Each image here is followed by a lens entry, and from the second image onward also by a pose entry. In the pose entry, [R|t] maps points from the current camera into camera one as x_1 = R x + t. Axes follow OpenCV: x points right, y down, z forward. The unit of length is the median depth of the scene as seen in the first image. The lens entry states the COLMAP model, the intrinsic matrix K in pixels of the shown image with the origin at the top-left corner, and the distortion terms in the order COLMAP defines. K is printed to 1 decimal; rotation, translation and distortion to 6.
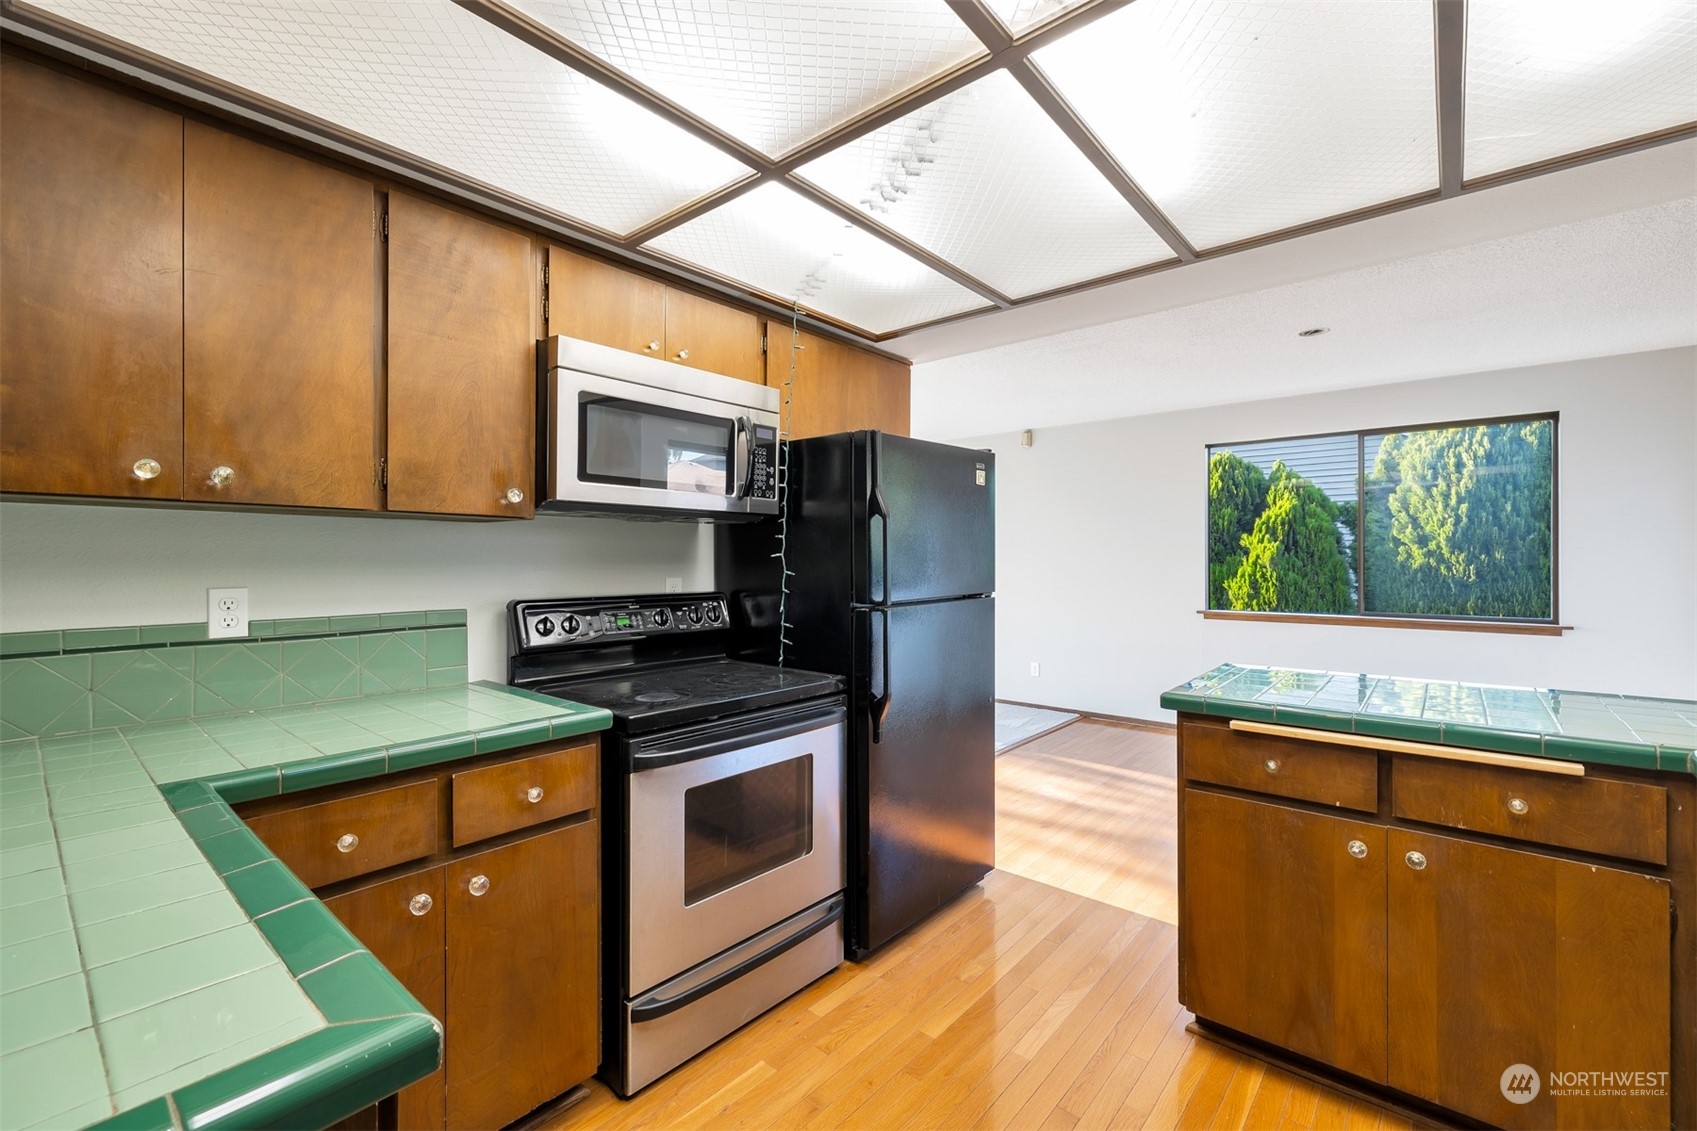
lens RADIAL K [[727.7, 0, 844.5], [0, 727.7, 572.7], [0, 0, 1]] dist [0.035534, -0.014824]
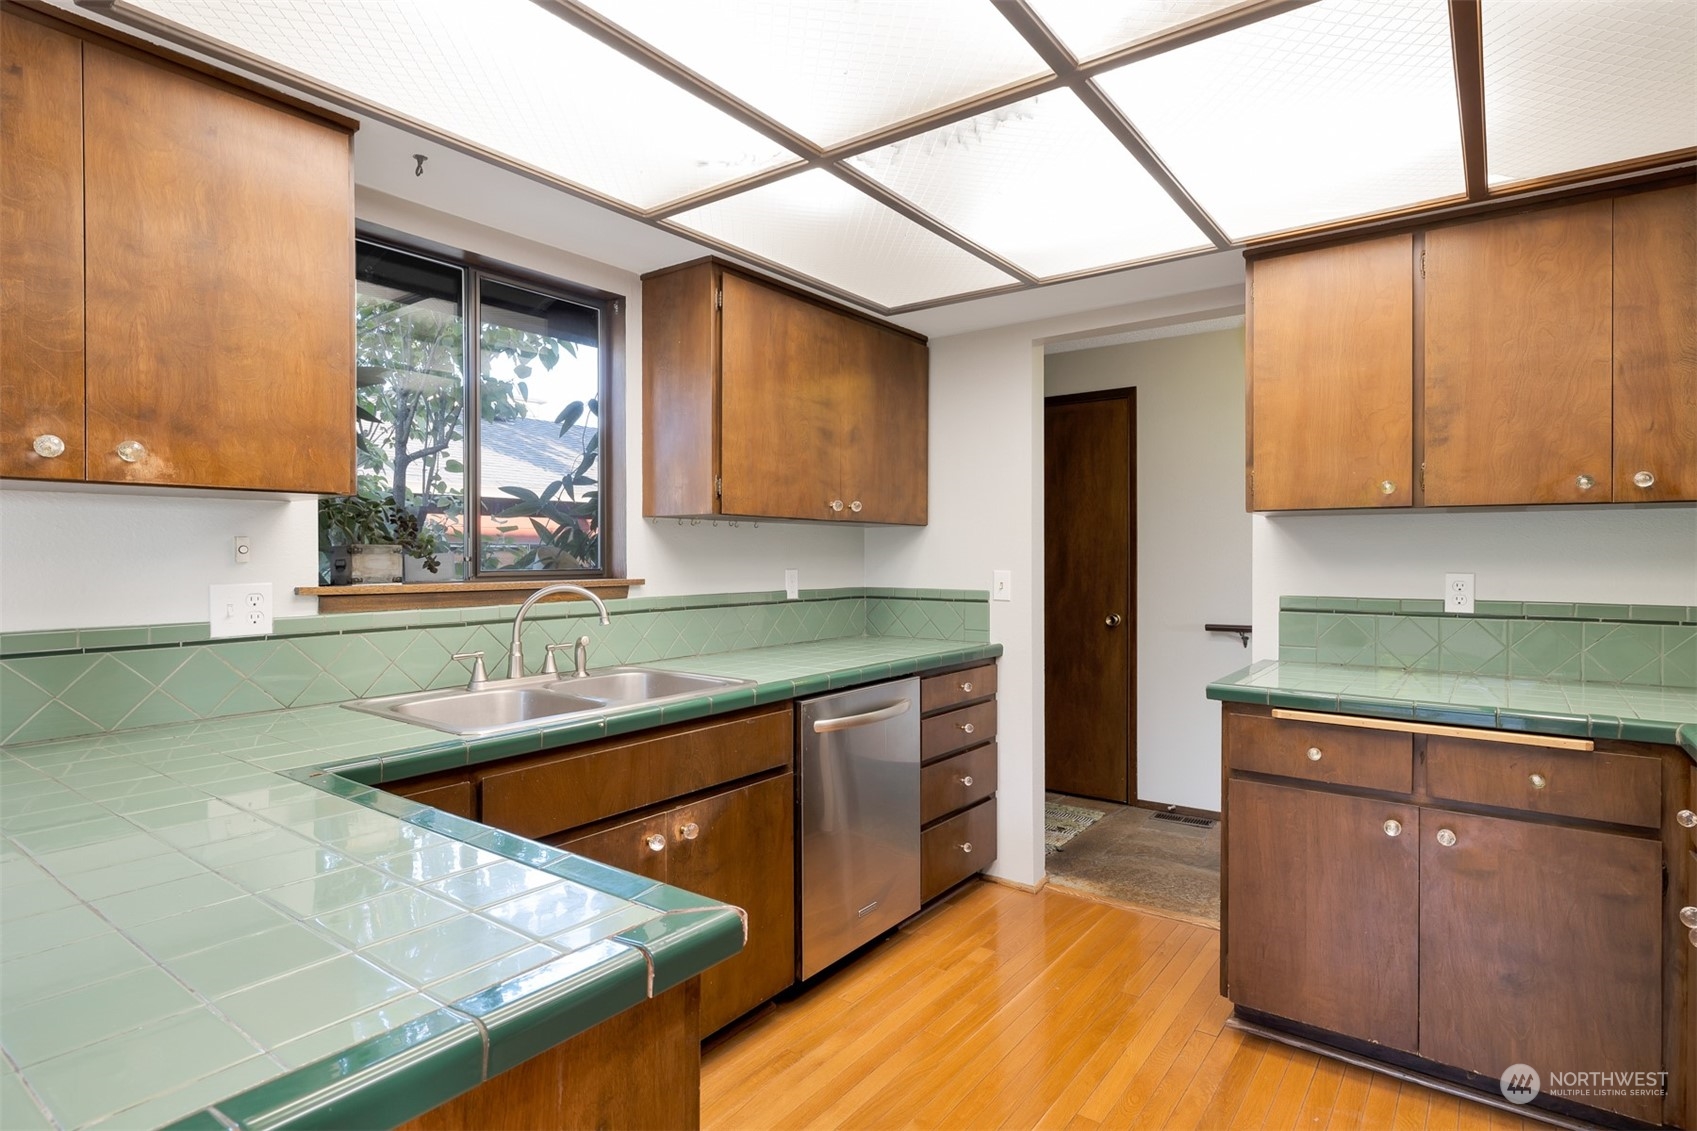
lens RADIAL K [[879.0, 0, 843.3], [0, 879.0, 556.1], [0, 0, 1]] dist [0.001121, -0.000184]
pose [[0.997941, -0.003016, 0.064070, -0.147485], [0.003812, 0.999917, -0.012305, 0.002331], [-0.064028, 0.012524, 0.997870, -0.179660]]
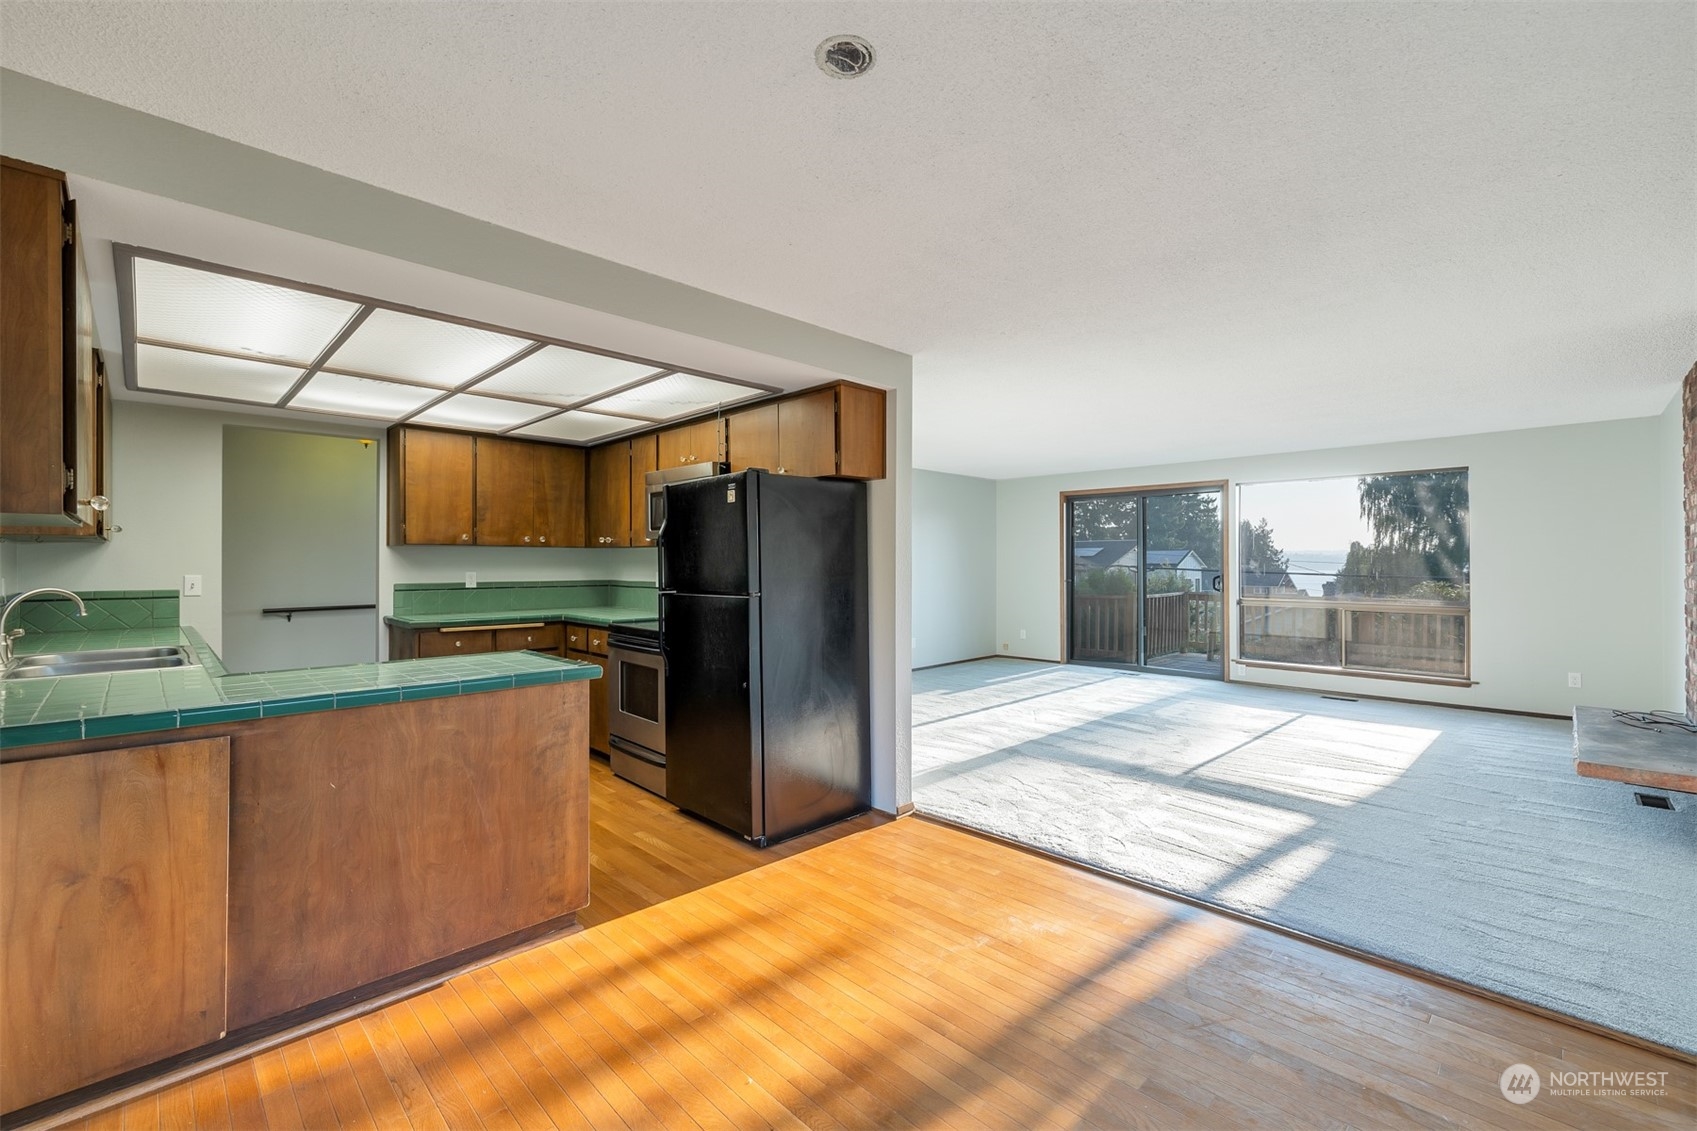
lens RADIAL K [[727.7, 0, 844.5], [0, 727.7, 572.7], [0, 0, 1]] dist [0.035534, -0.014824]
pose [[0.089361, -0.014786, 0.995890, -1.812173], [0.017469, 0.999759, 0.013276, 0.008199], [-0.995846, 0.016211, 0.089598, -0.559186]]
